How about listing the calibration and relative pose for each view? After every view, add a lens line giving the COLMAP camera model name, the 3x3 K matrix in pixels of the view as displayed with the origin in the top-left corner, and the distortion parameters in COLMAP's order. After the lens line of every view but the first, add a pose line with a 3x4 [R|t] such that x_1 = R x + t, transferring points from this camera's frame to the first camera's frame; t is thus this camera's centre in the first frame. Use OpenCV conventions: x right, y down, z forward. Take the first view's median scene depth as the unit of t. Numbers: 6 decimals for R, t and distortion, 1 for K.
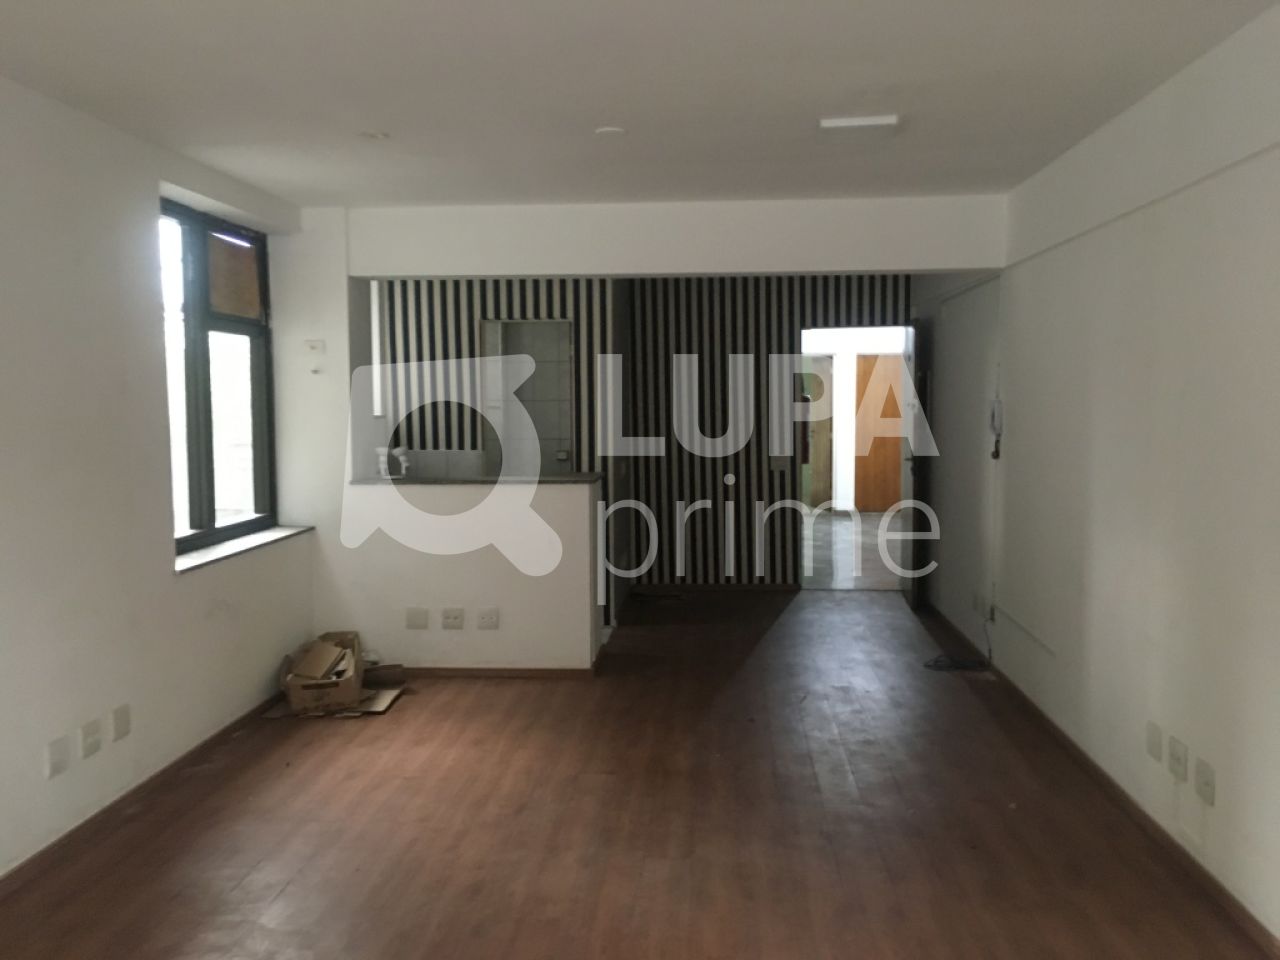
lens RADIAL K [[1096.4, 0, 640.1], [0, 1096.4, 482.1], [0, 0, 1]] dist [0.082139, -0.100464]
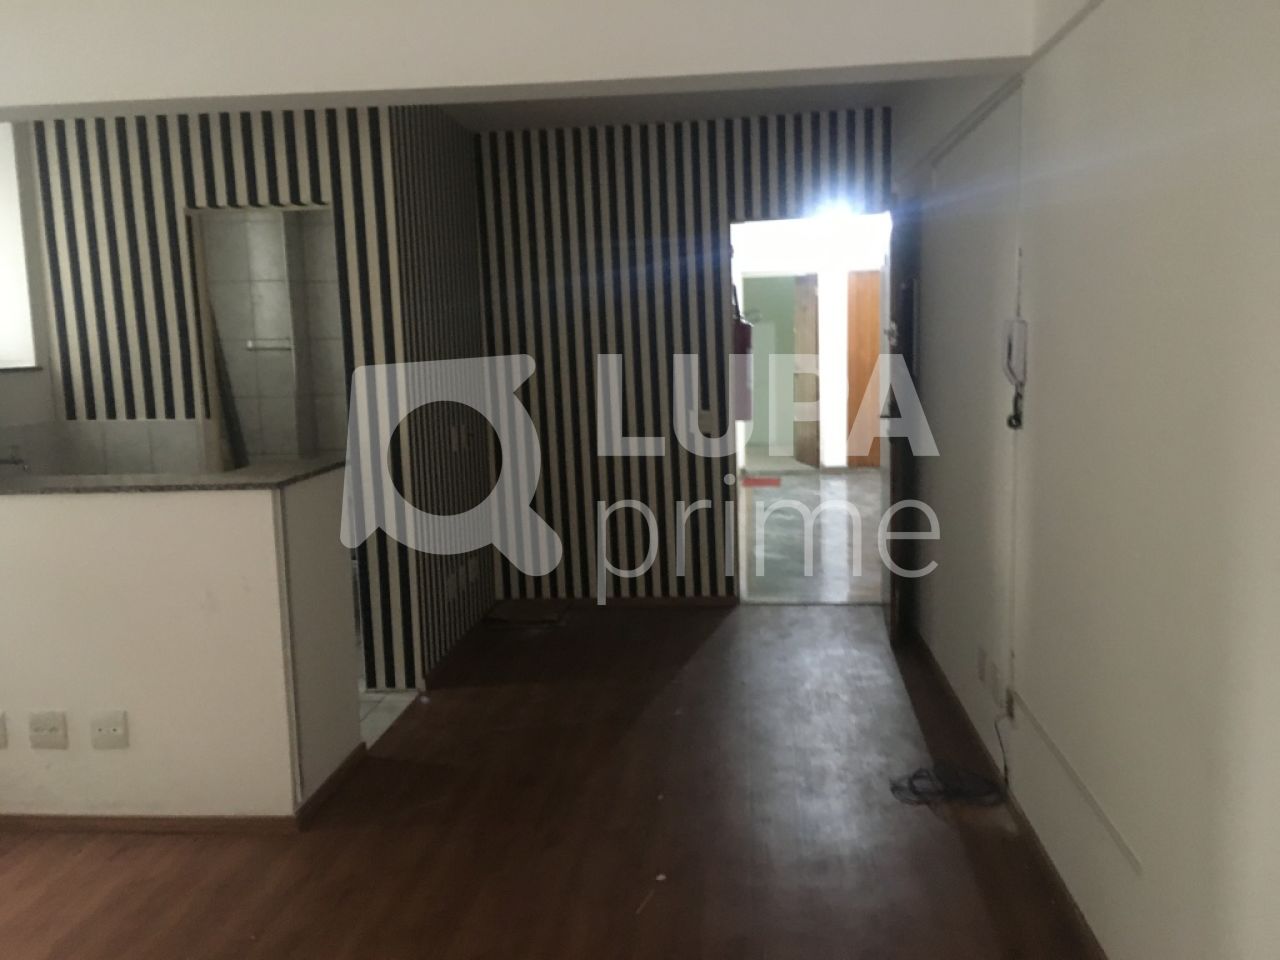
lens RADIAL K [[1096.4, 0, 643.0], [0, 1096.4, 479.2], [0, 0, 1]] dist [0.082139, -0.100464]
pose [[0.999556, -0.019311, -0.022698, 0.147308], [0.020546, 0.998246, 0.055523, -0.029209], [0.021586, -0.055965, 0.998199, 0.441148]]
